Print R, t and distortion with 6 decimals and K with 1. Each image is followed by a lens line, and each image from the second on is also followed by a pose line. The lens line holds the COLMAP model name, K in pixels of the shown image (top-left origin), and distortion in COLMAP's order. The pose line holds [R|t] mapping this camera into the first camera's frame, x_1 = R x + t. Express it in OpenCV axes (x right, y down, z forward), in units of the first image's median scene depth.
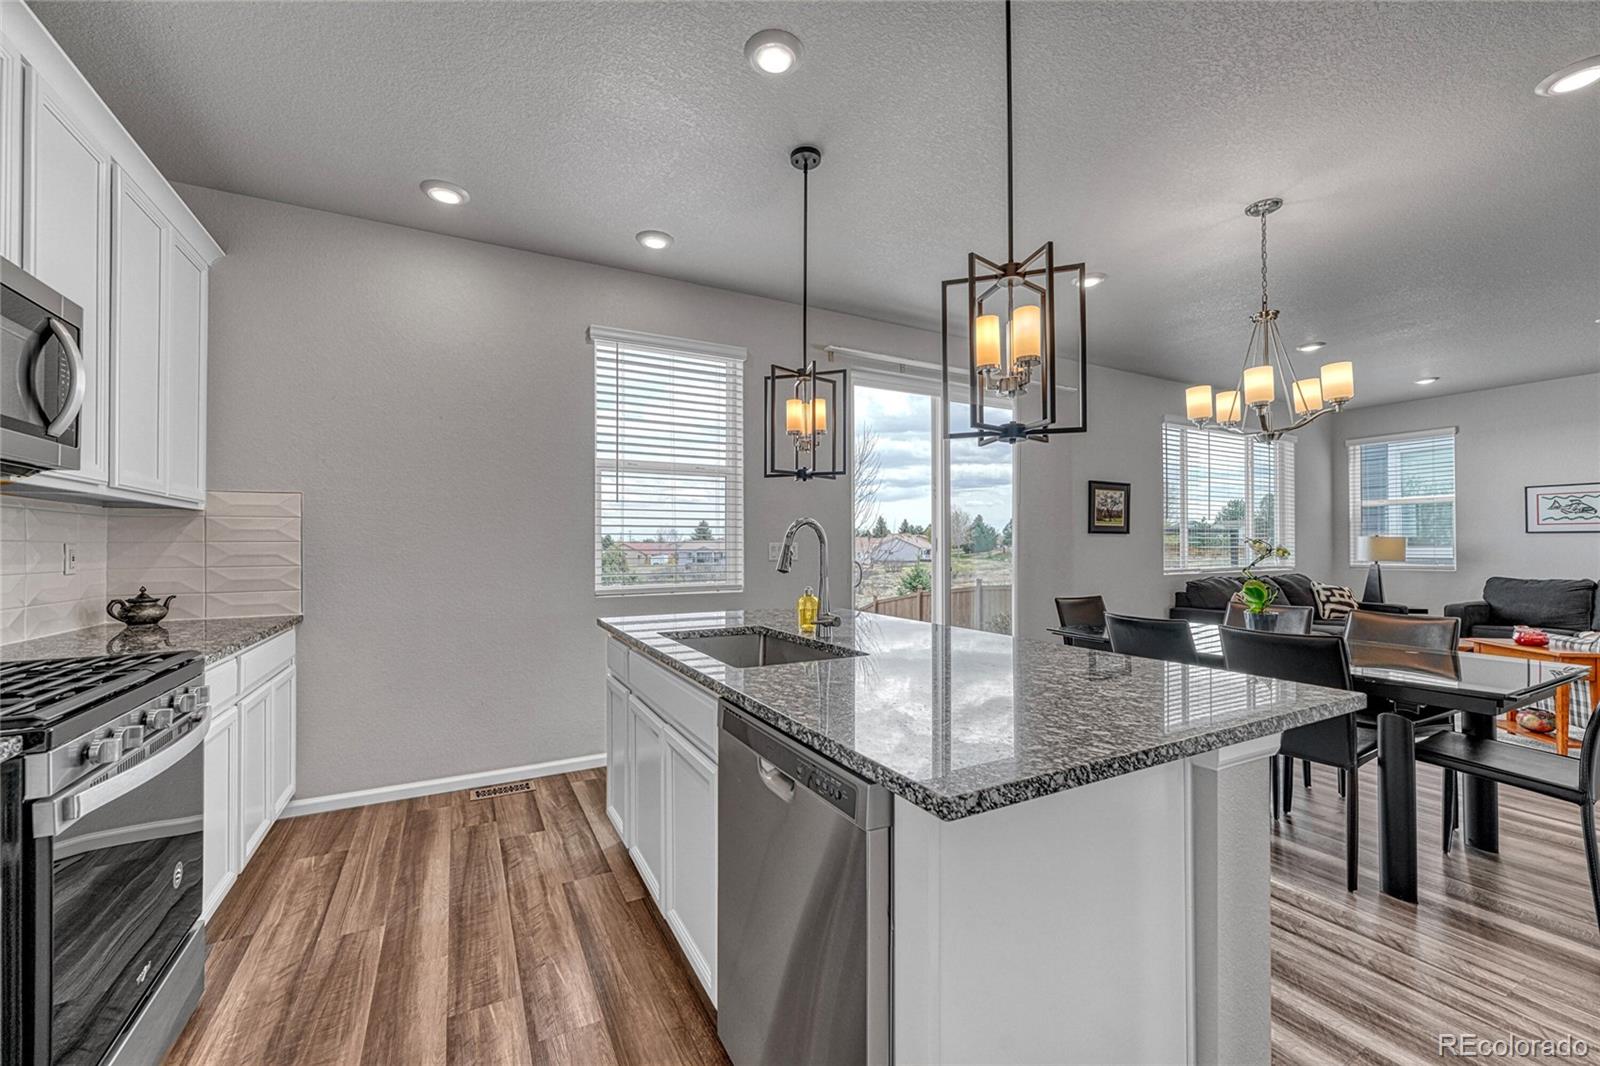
lens RADIAL K [[635.8, 0, 798.1], [0, 635.8, 548.5], [0, 0, 1]] dist [-0.000231, 0.000023]
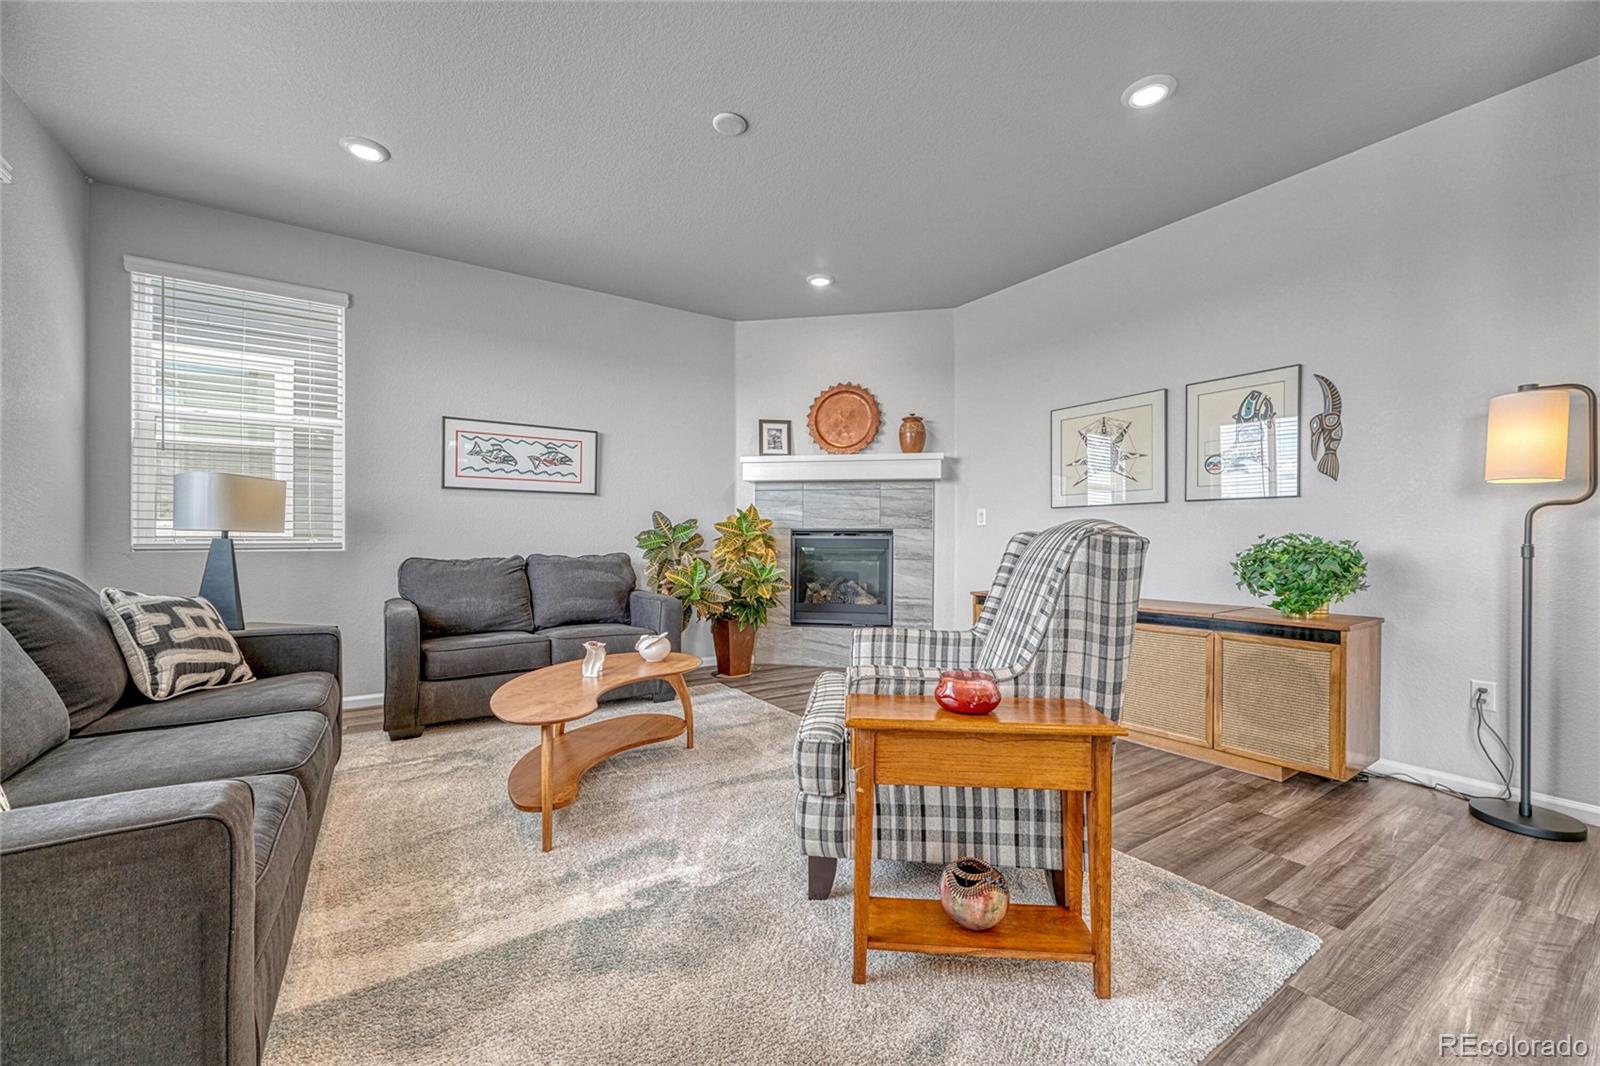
lens RADIAL K [[635.8, 0, 798.4], [0, 635.8, 538.2], [0, 0, 1]] dist [-0.000231, 0.000023]
pose [[-0.069079, -0.001189, 0.997610, 0.472579], [-0.003247, 0.999994, 0.000967, 0.025458], [-0.997606, -0.003172, -0.069083, 0.686338]]
